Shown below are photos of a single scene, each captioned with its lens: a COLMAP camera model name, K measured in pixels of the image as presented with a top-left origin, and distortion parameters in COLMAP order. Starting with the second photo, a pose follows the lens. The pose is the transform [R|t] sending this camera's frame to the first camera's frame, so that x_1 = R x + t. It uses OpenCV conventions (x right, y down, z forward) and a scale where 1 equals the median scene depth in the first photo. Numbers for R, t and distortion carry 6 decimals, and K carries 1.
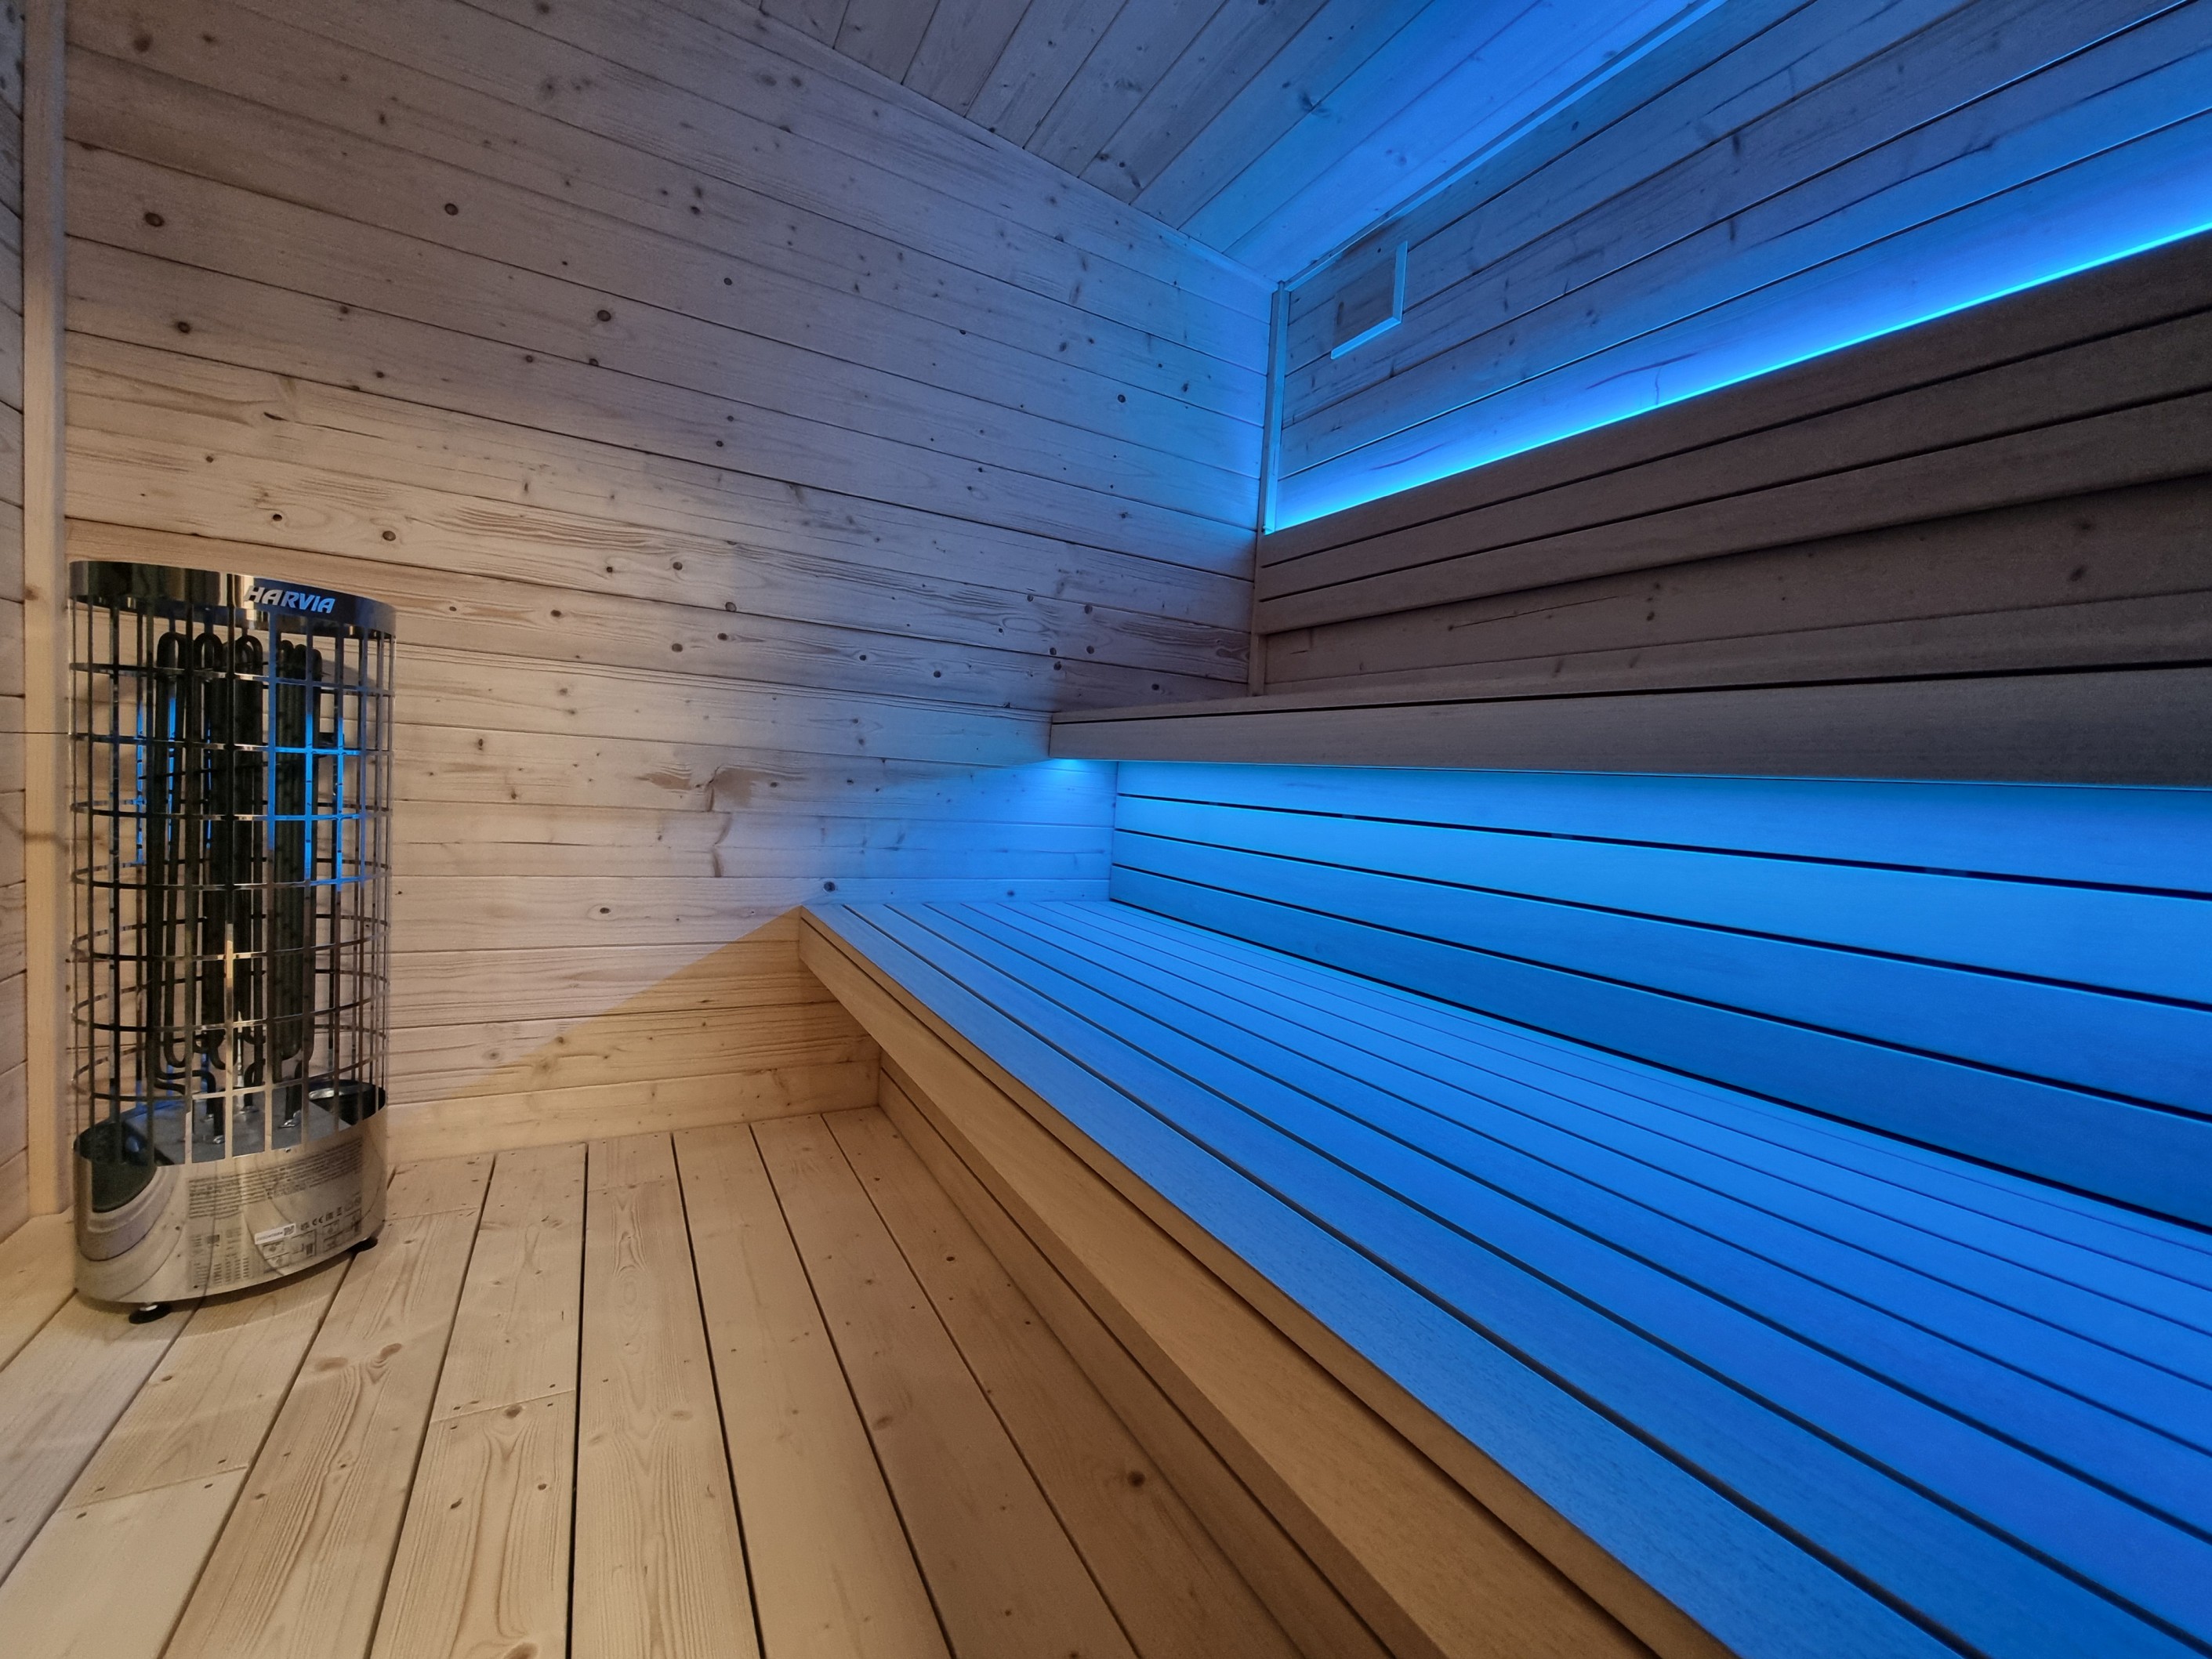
lens RADIAL K [[904.3, 0, 1111.0], [0, 904.3, 828.2], [0, 0, 1]] dist [0.001458, -0.001052]
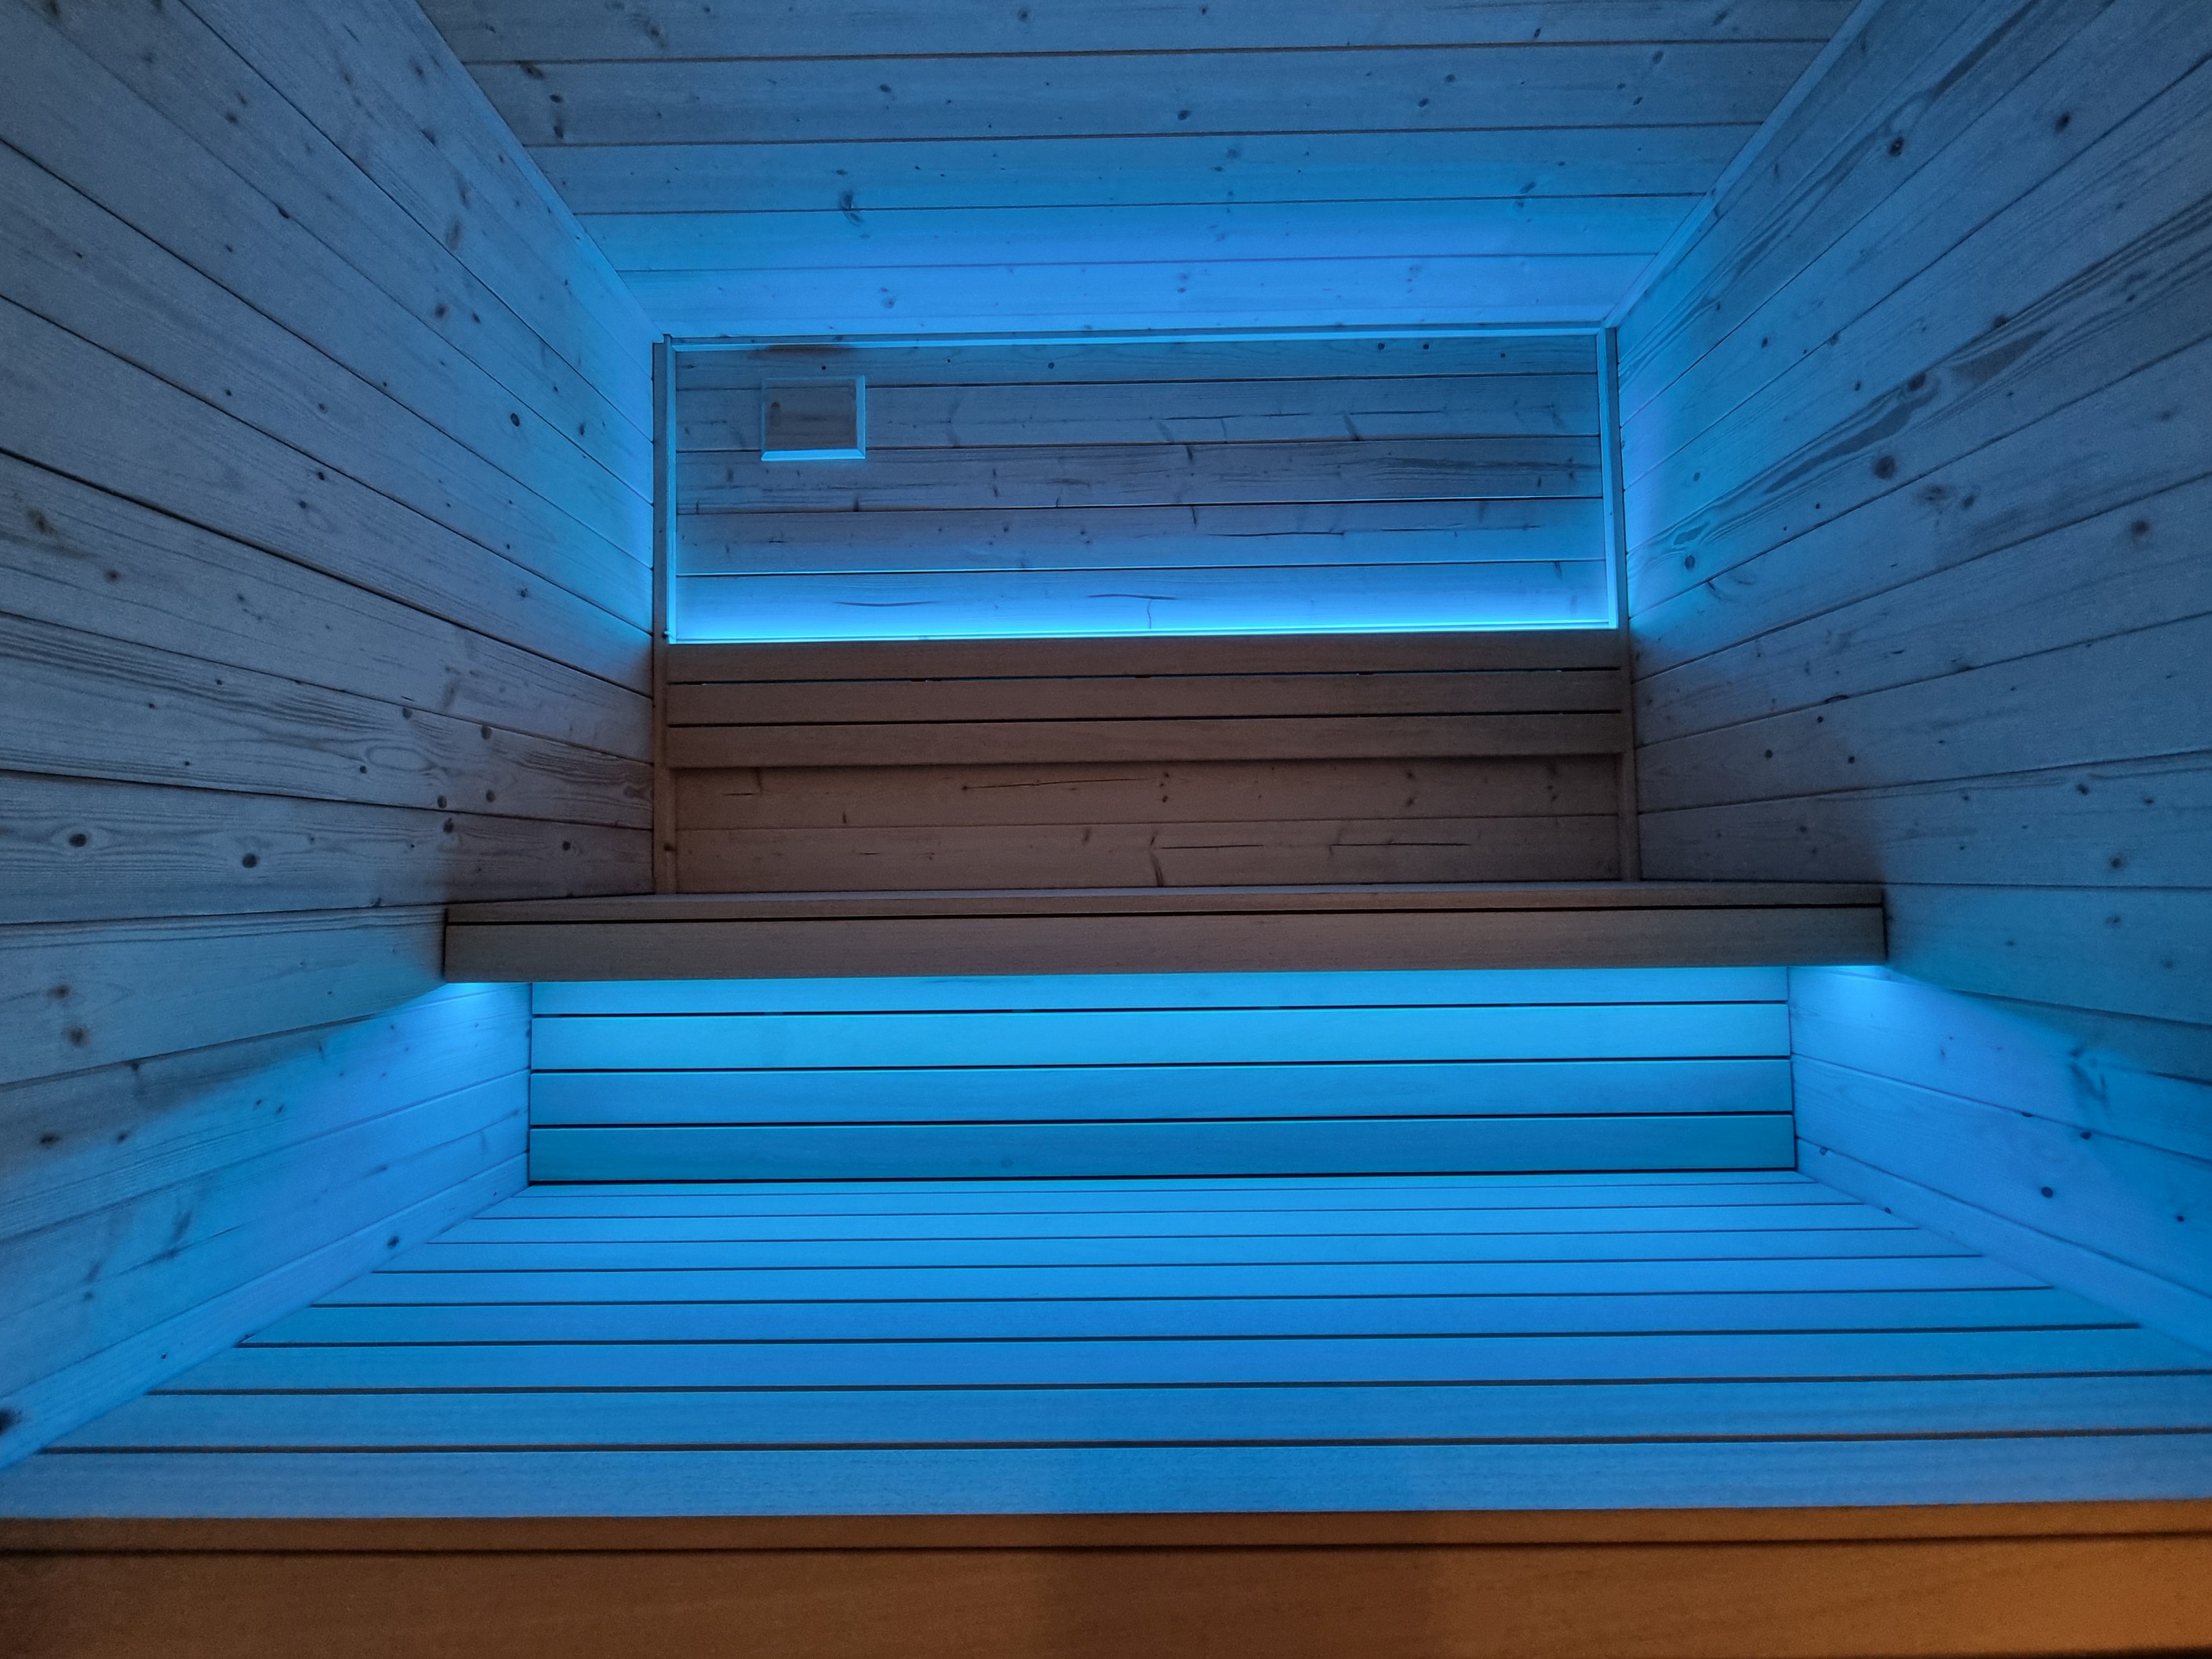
lens RADIAL K [[904.3, 0, 1111.0], [0, 904.3, 828.2], [0, 0, 1]] dist [0.001458, -0.001052]
pose [[0.493251, -0.029758, 0.869378, -0.400170], [0.090567, 0.995740, -0.017302, -0.140933], [-0.865160, 0.087271, 0.493844, 0.359584]]
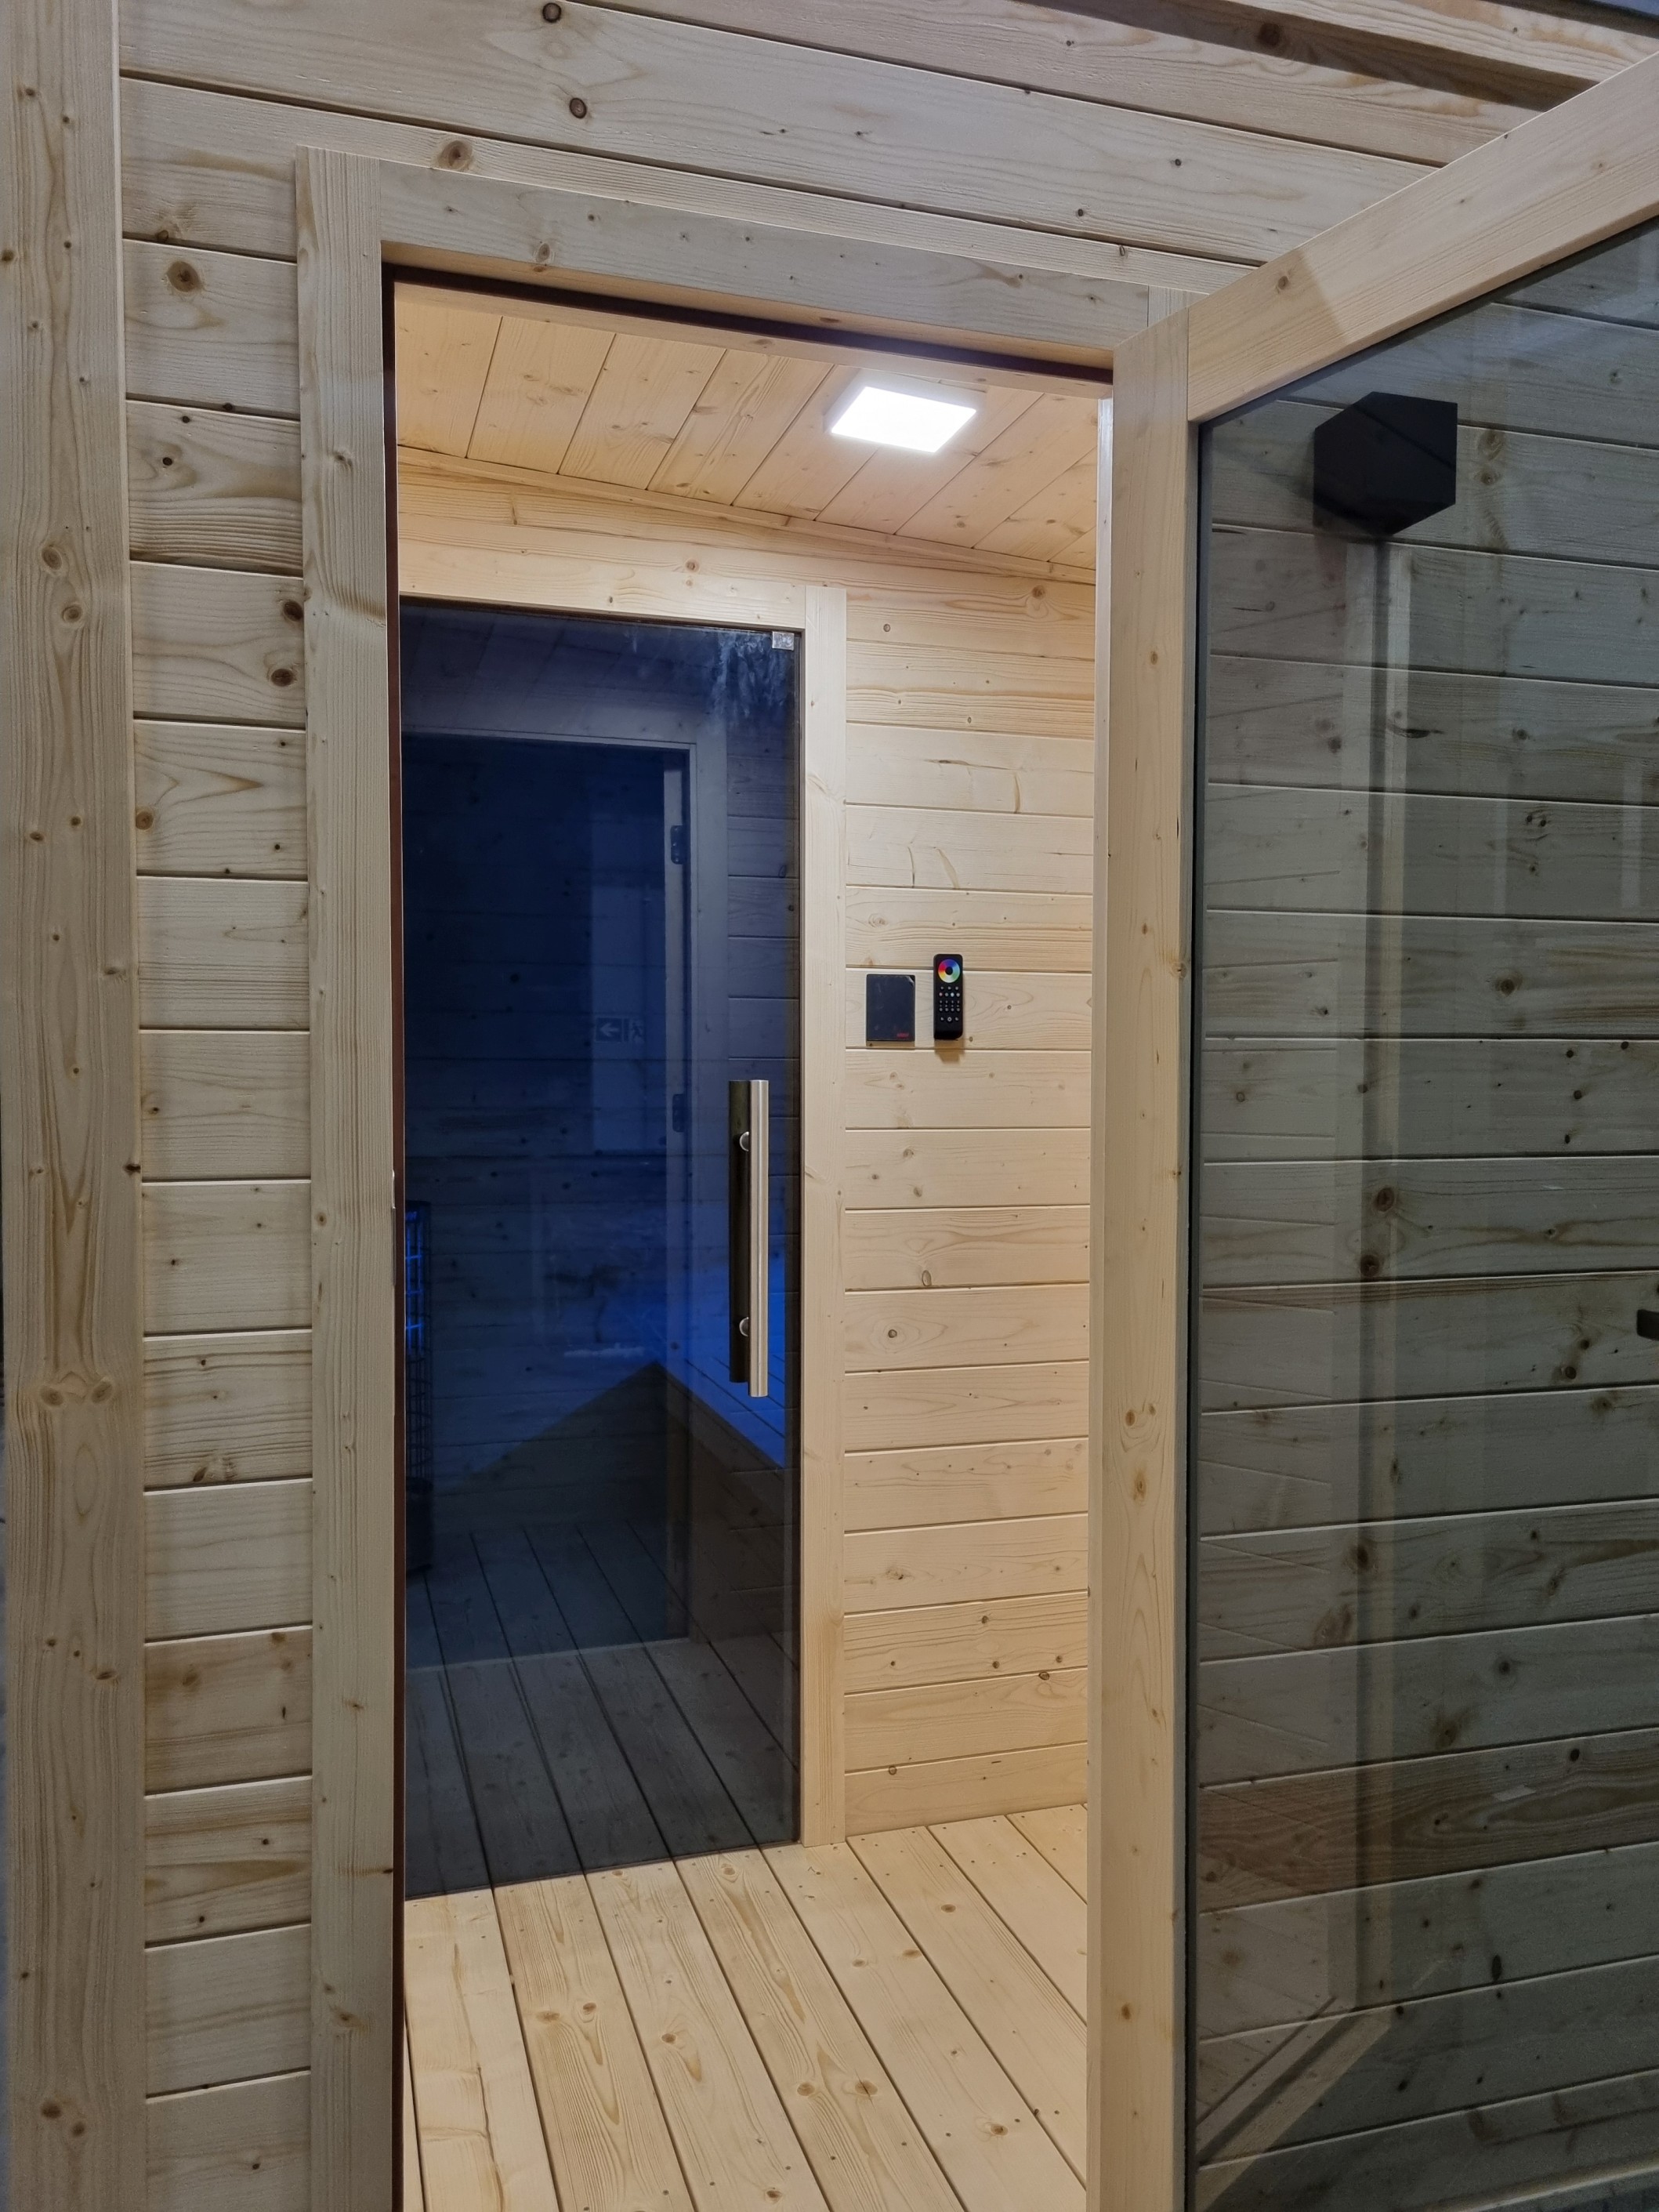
lens RADIAL K [[1667.9, 0, 837.5], [0, 1667.9, 1130.2], [0, 0, 1]] dist [0.066458, -0.042793]
pose [[0.976473, -0.056475, -0.208114, 0.460553], [0.050780, 0.998177, -0.032610, -0.160611], [0.209576, 0.021274, 0.977561, -1.385995]]
